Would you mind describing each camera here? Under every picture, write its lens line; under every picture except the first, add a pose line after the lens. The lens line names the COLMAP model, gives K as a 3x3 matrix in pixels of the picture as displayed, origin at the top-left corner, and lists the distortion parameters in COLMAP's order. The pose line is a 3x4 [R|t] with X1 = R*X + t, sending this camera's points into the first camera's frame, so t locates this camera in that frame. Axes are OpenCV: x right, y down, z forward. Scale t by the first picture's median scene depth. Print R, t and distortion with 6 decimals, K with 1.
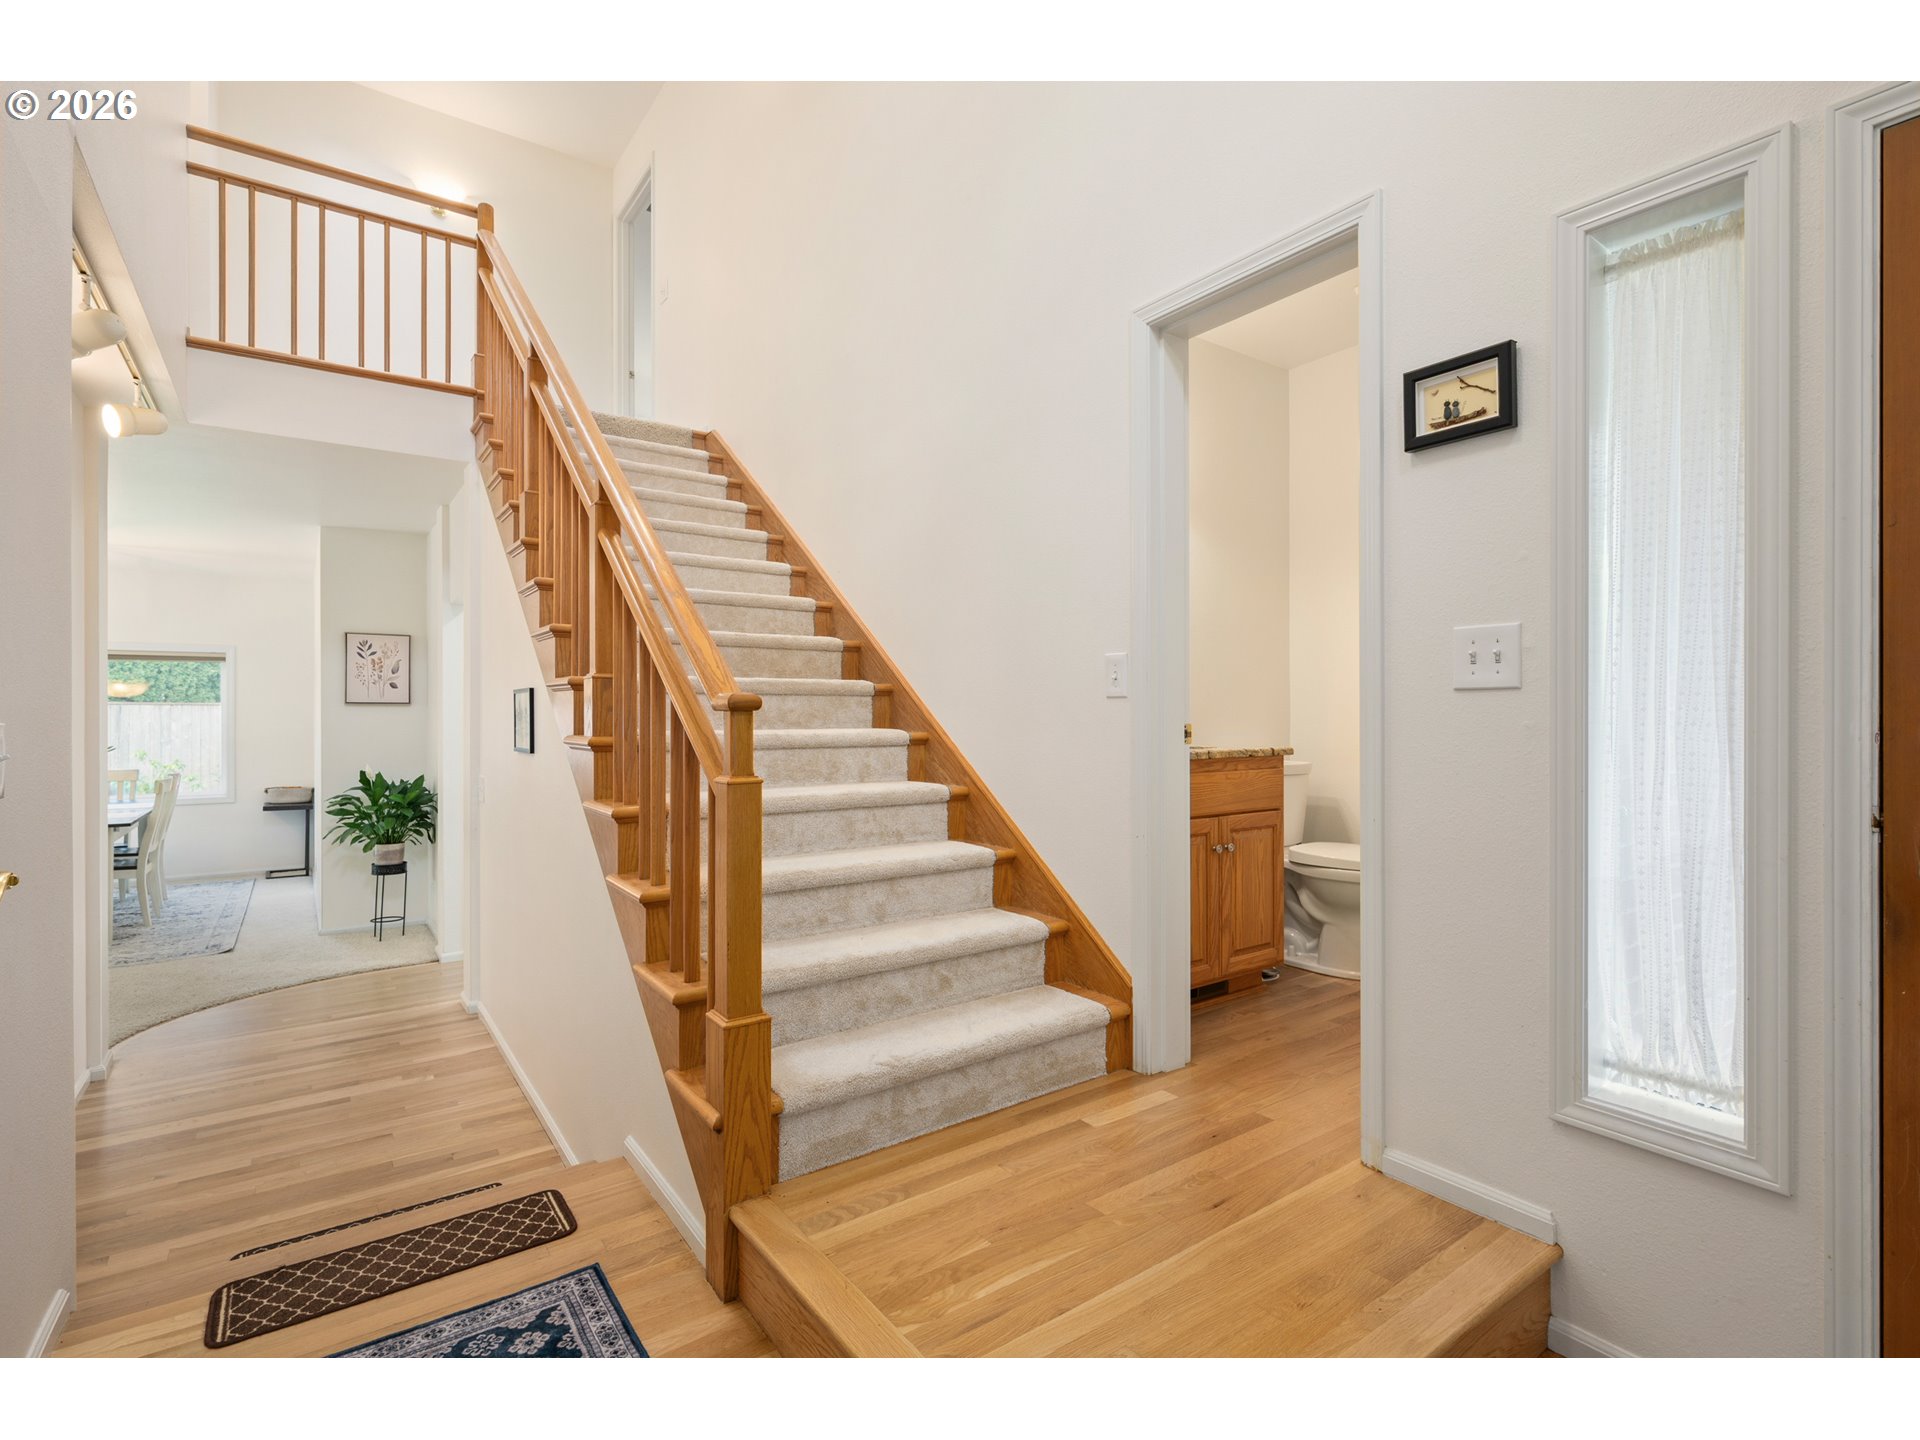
lens RADIAL K [[902.3, 0, 954.8], [0, 902.3, 706.5], [0, 0, 1]] dist [-0.000003, -0.000447]
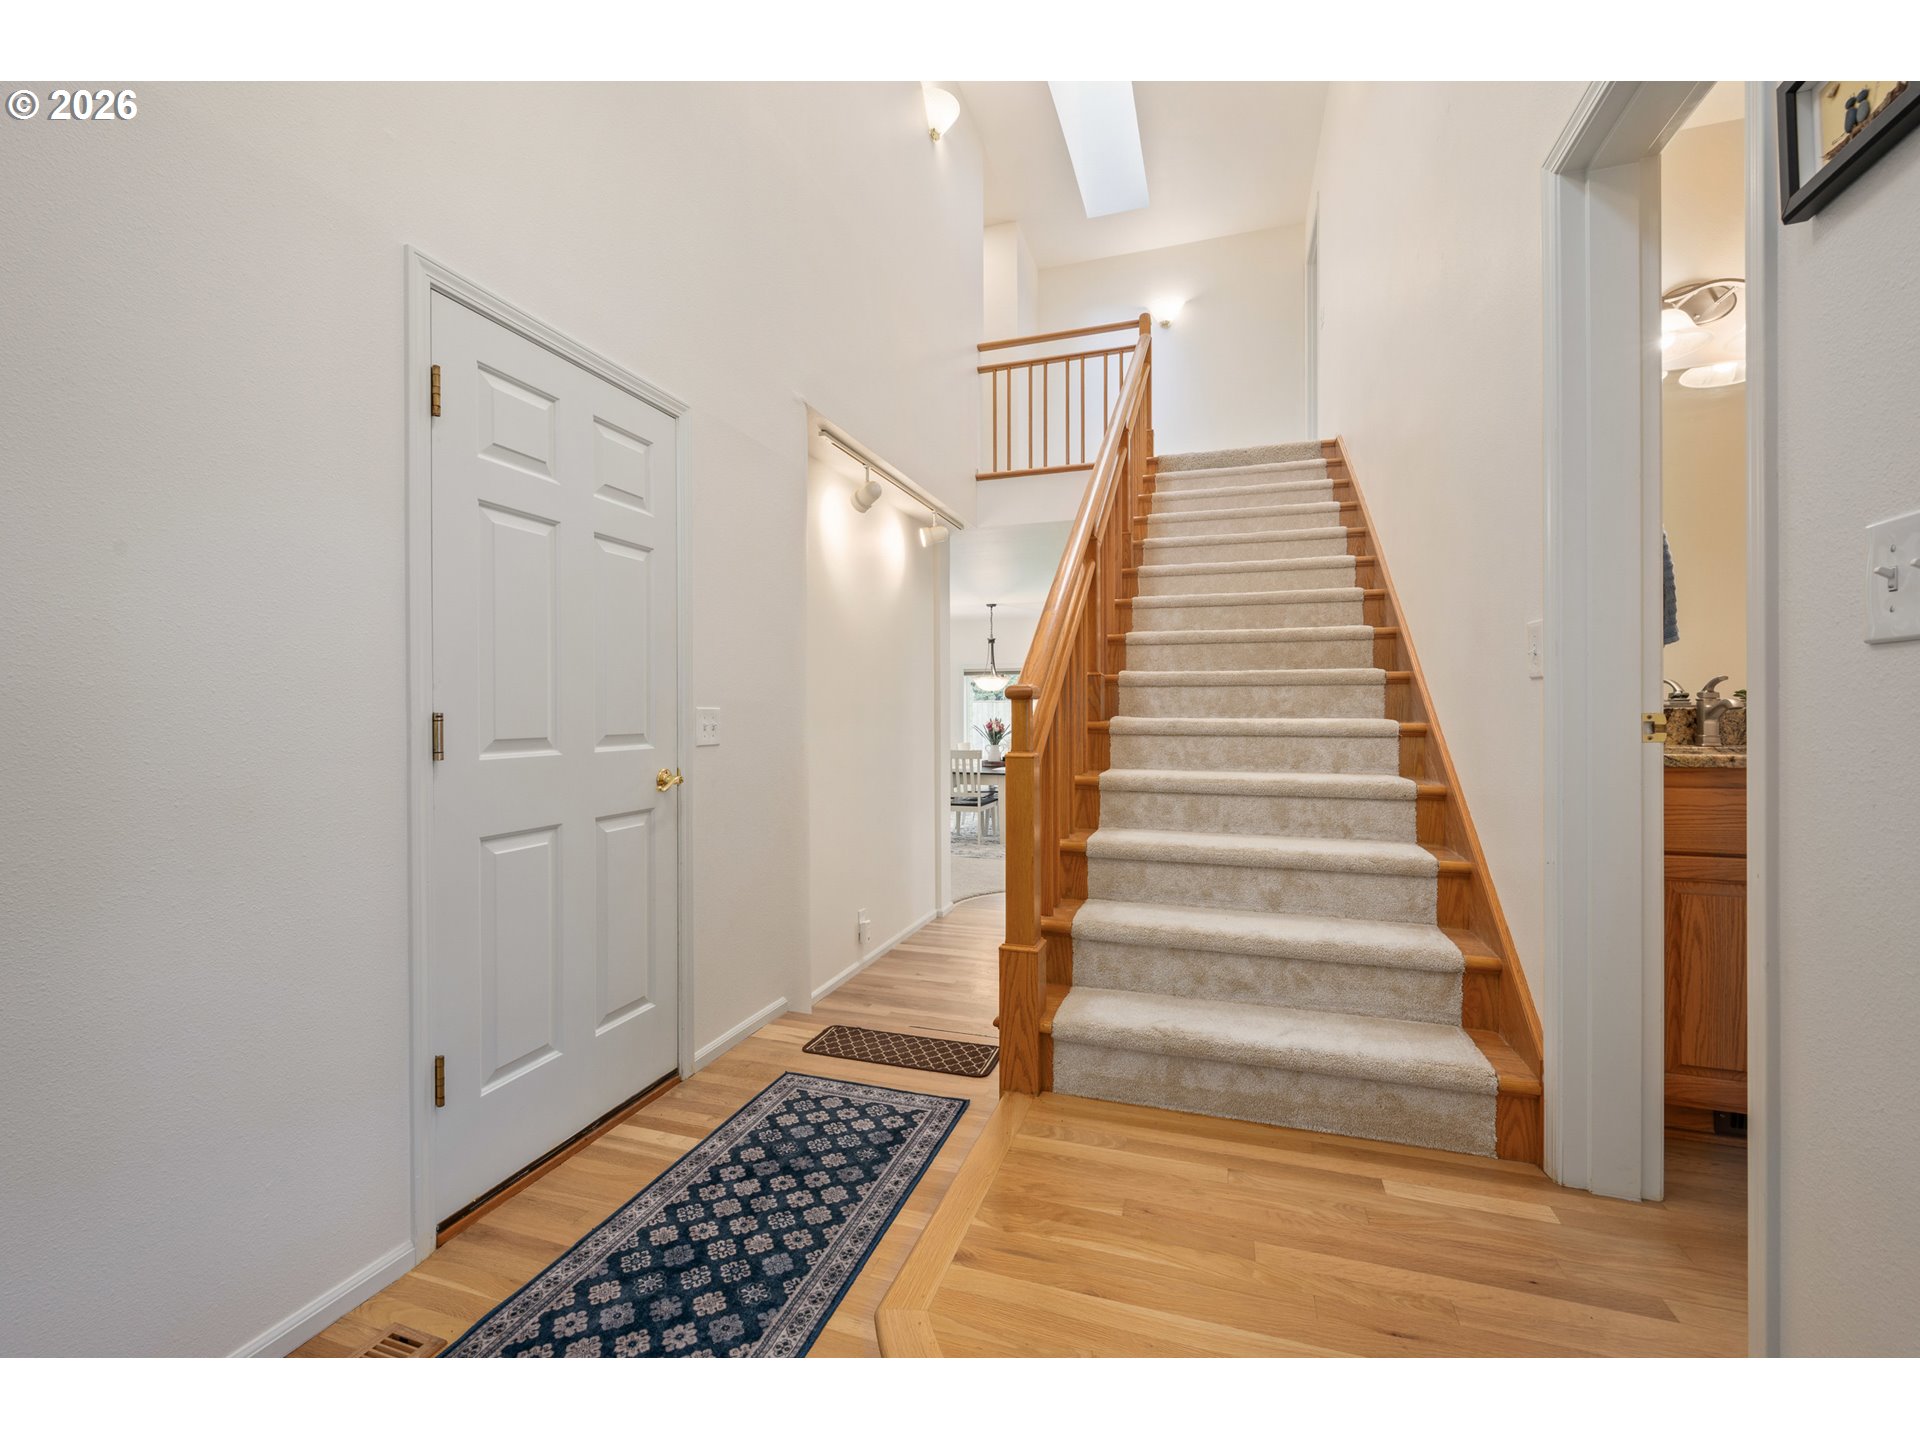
lens RADIAL K [[773.3, 0, 949.1], [0, 773.3, 707.2], [0, 0, 1]] dist [-0.002160, -0.000713]
pose [[0.593600, -0.001881, -0.804758, 0.428065], [0.007556, 0.999966, 0.003236, 0.009196], [0.804724, -0.008001, 0.593595, 0.220643]]
